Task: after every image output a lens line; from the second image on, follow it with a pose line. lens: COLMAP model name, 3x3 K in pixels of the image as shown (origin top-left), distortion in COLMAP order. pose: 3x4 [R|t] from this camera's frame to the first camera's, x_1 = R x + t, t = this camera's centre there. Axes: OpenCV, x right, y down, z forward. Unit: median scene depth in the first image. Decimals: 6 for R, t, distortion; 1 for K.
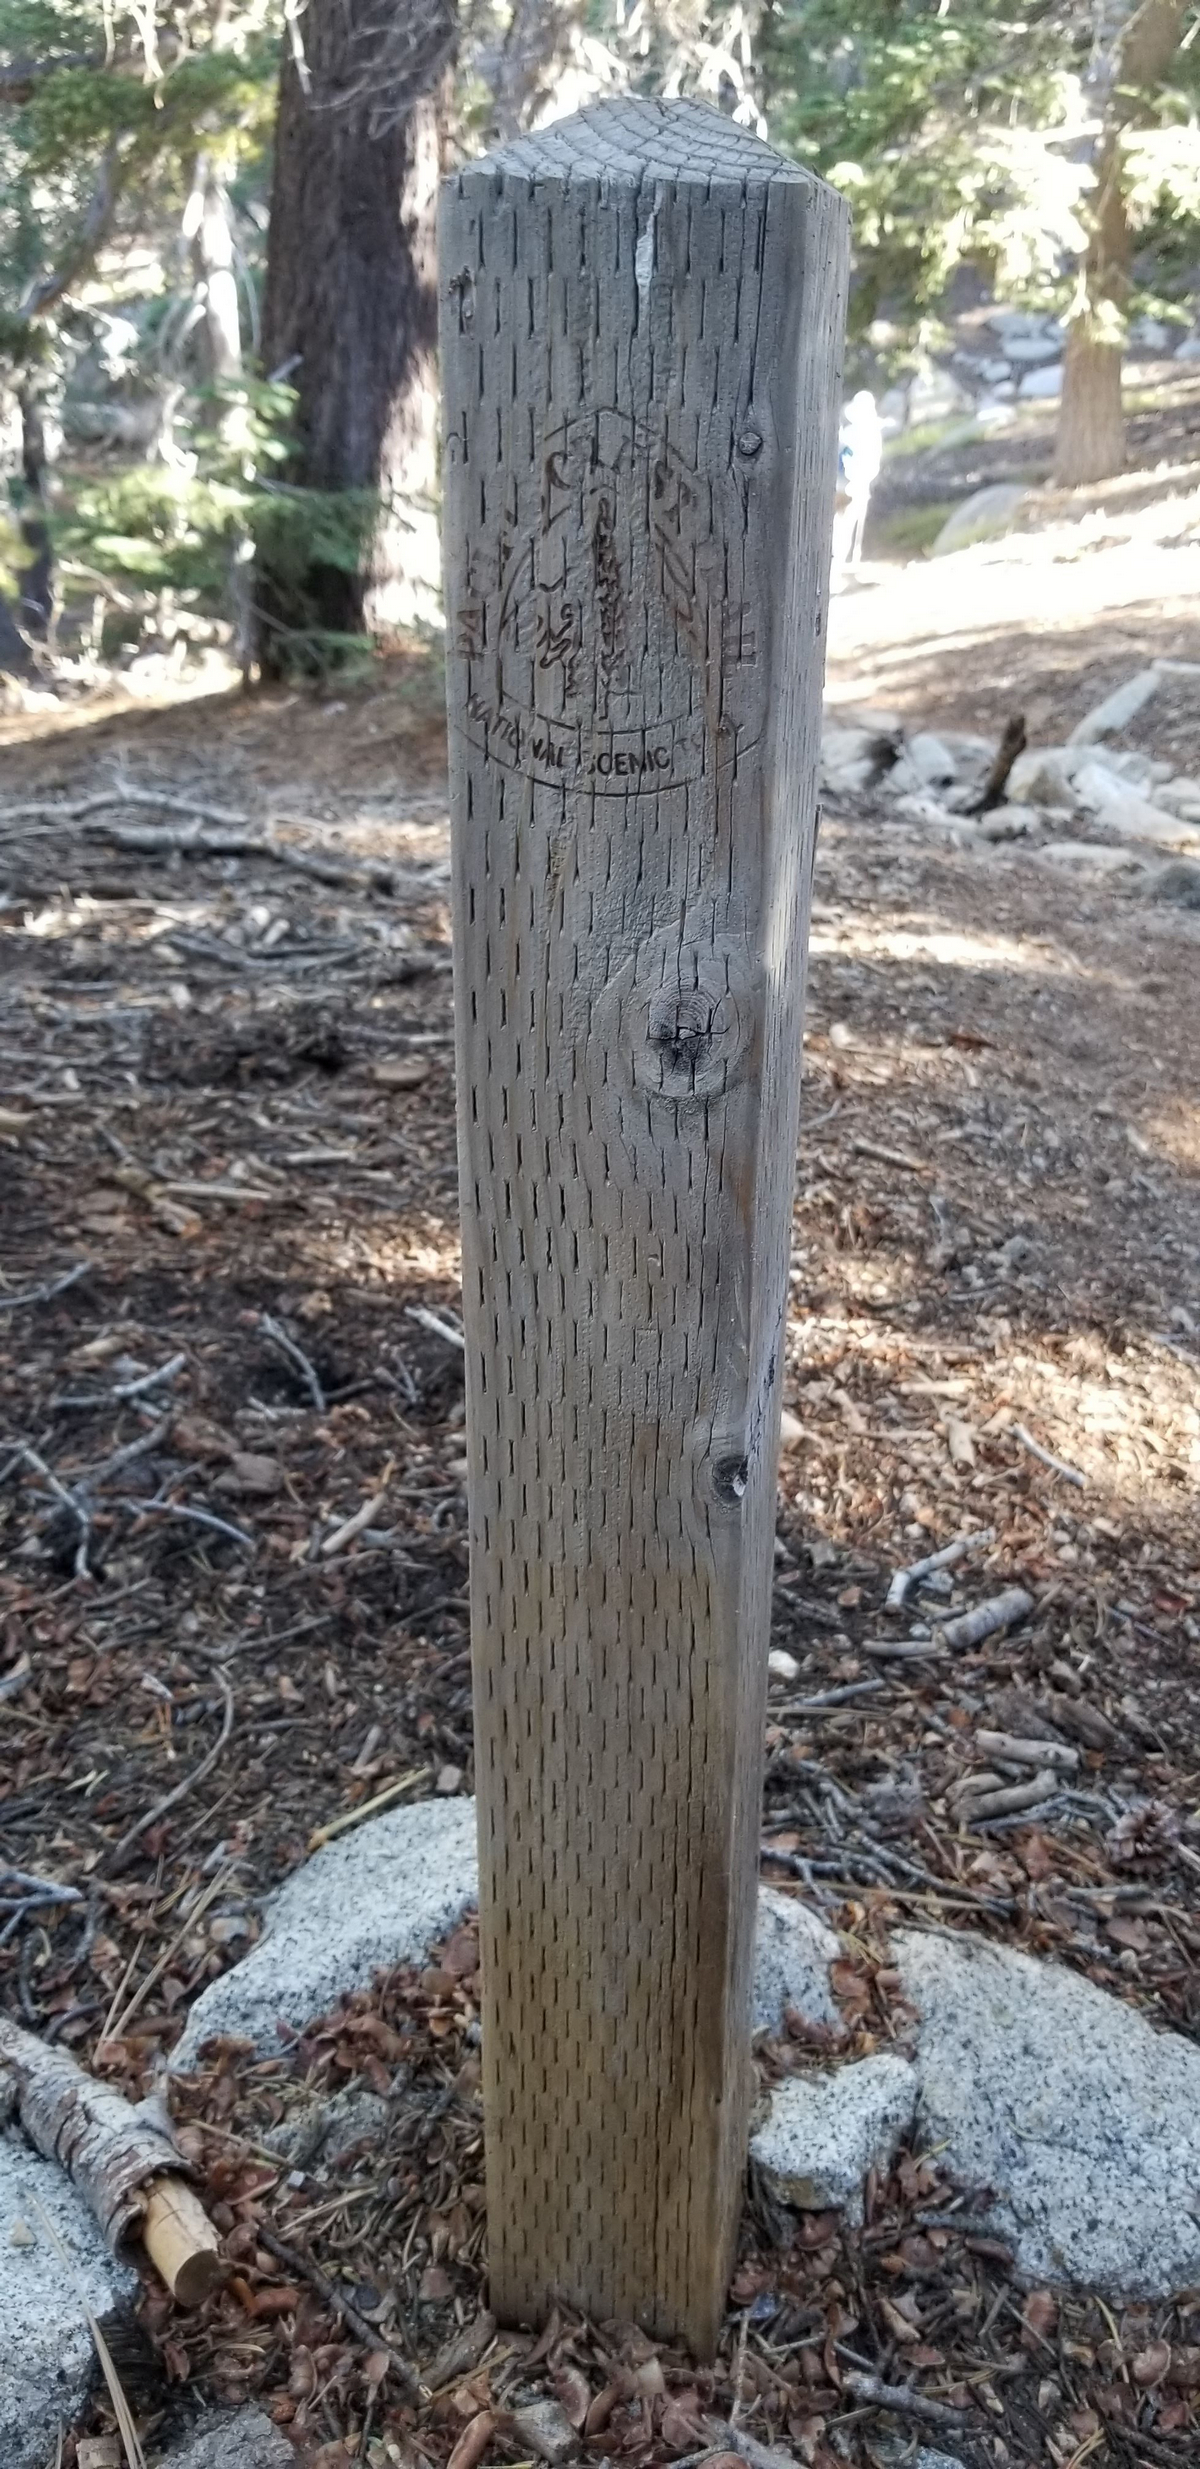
lens RADIAL K [[1991.8, 0, 653.6], [0, 1991.8, 1238.3], [0, 0, 1]] dist [0.070770, -0.157011]
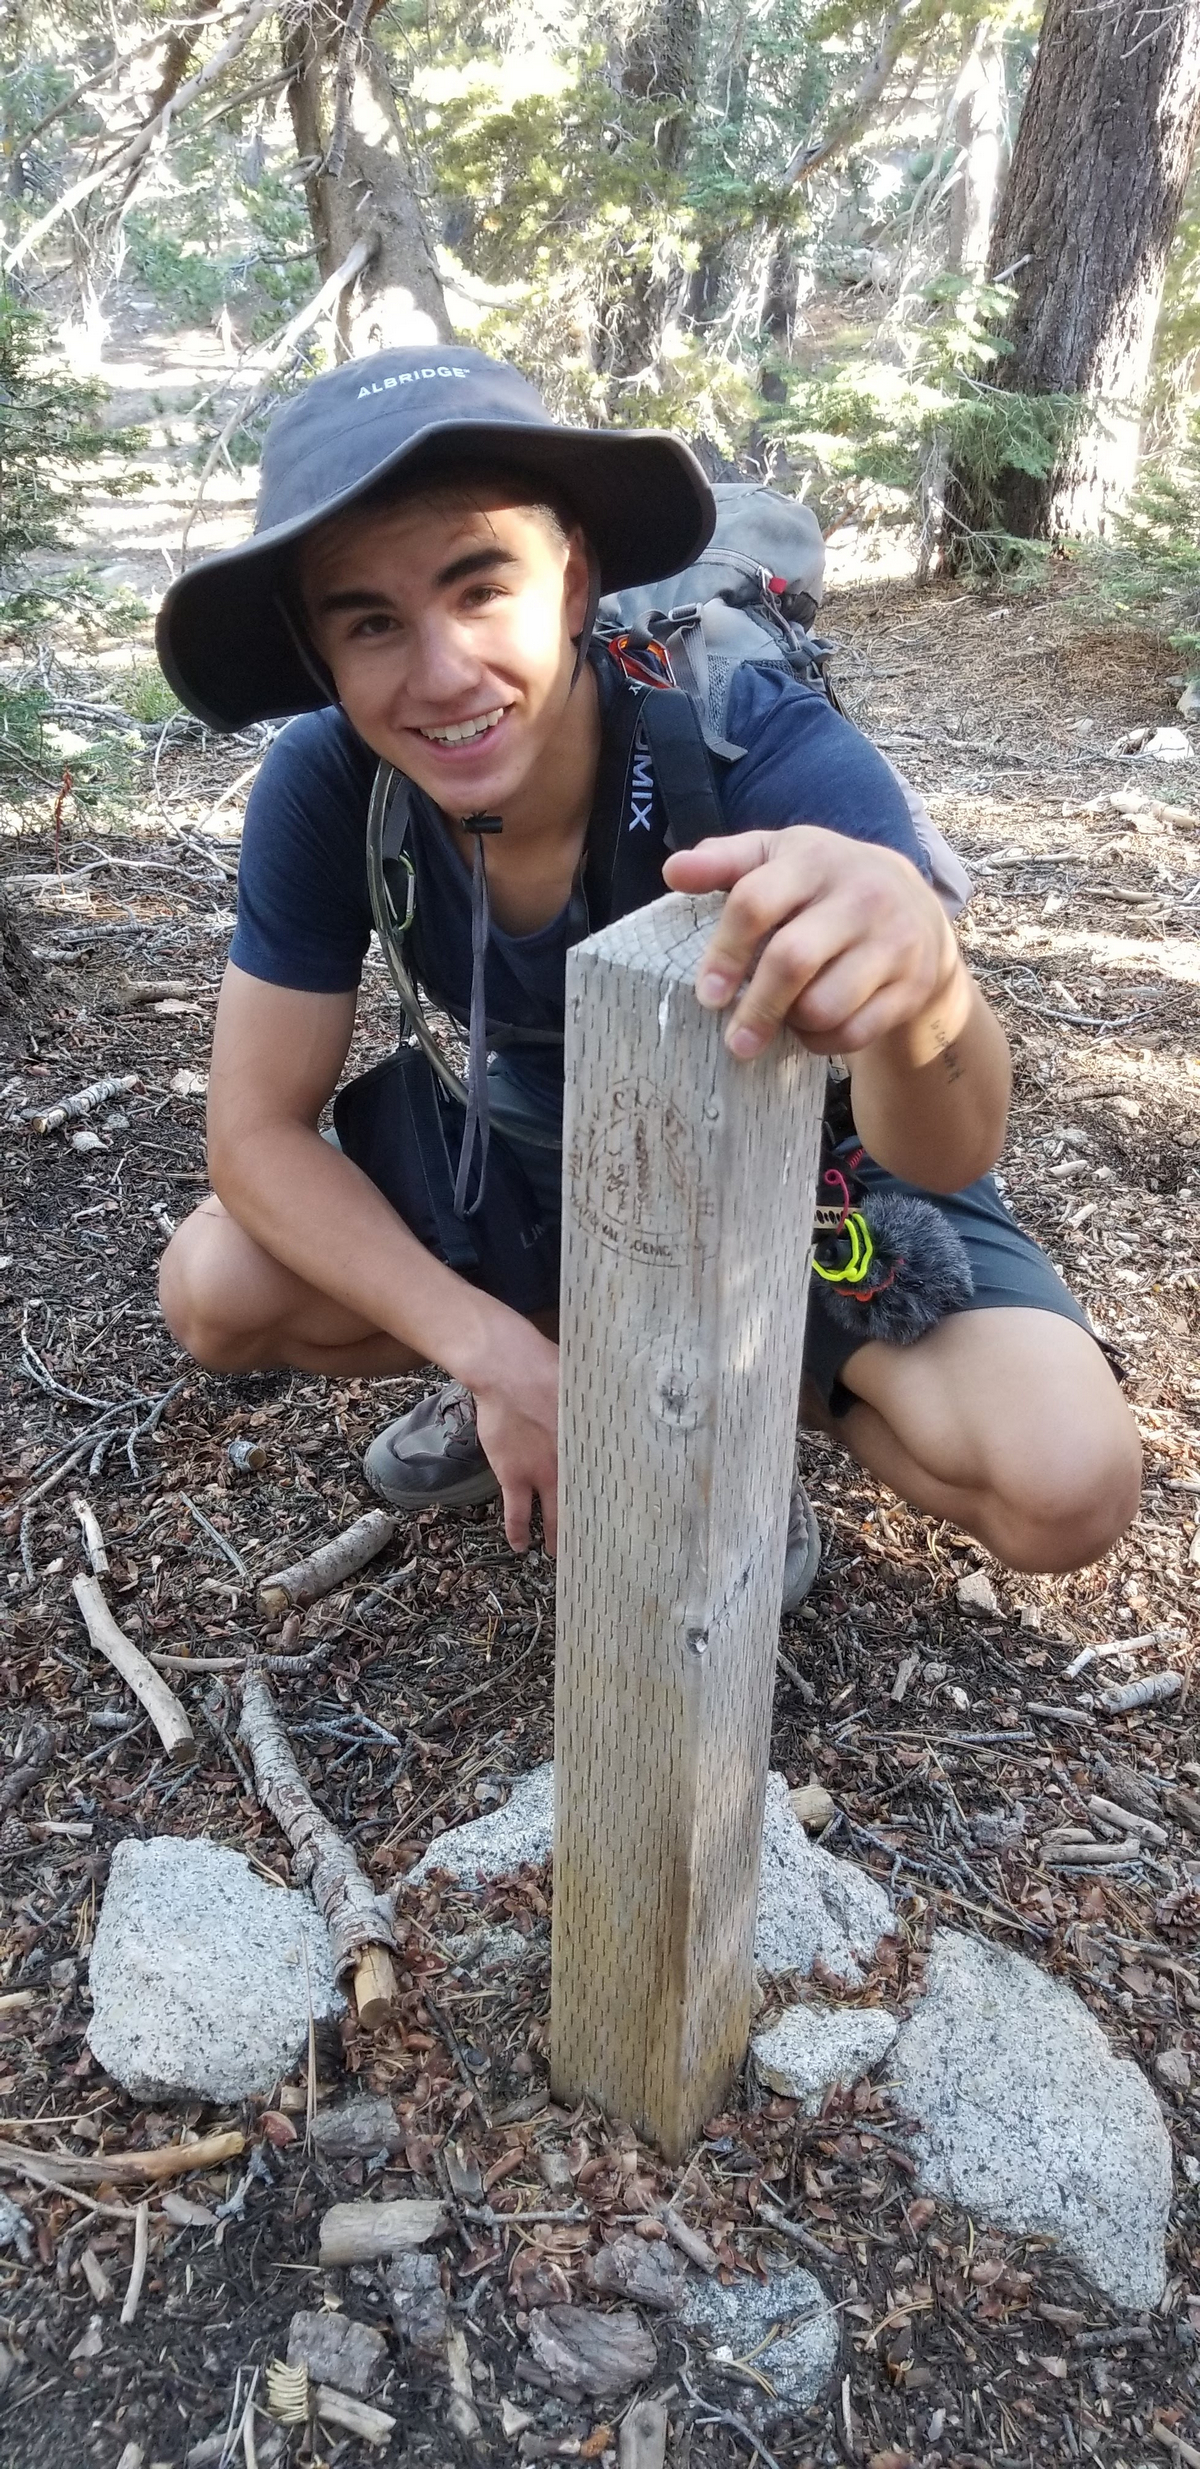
lens RADIAL K [[1991.8, 0, 653.6], [0, 1991.8, 1238.3], [0, 0, 1]] dist [0.070770, -0.157011]
pose [[0.940598, 0.185552, -0.284334, 0.234281], [-0.165525, 0.981798, 0.093137, -0.199174], [0.296440, -0.040540, 0.954191, -0.316798]]
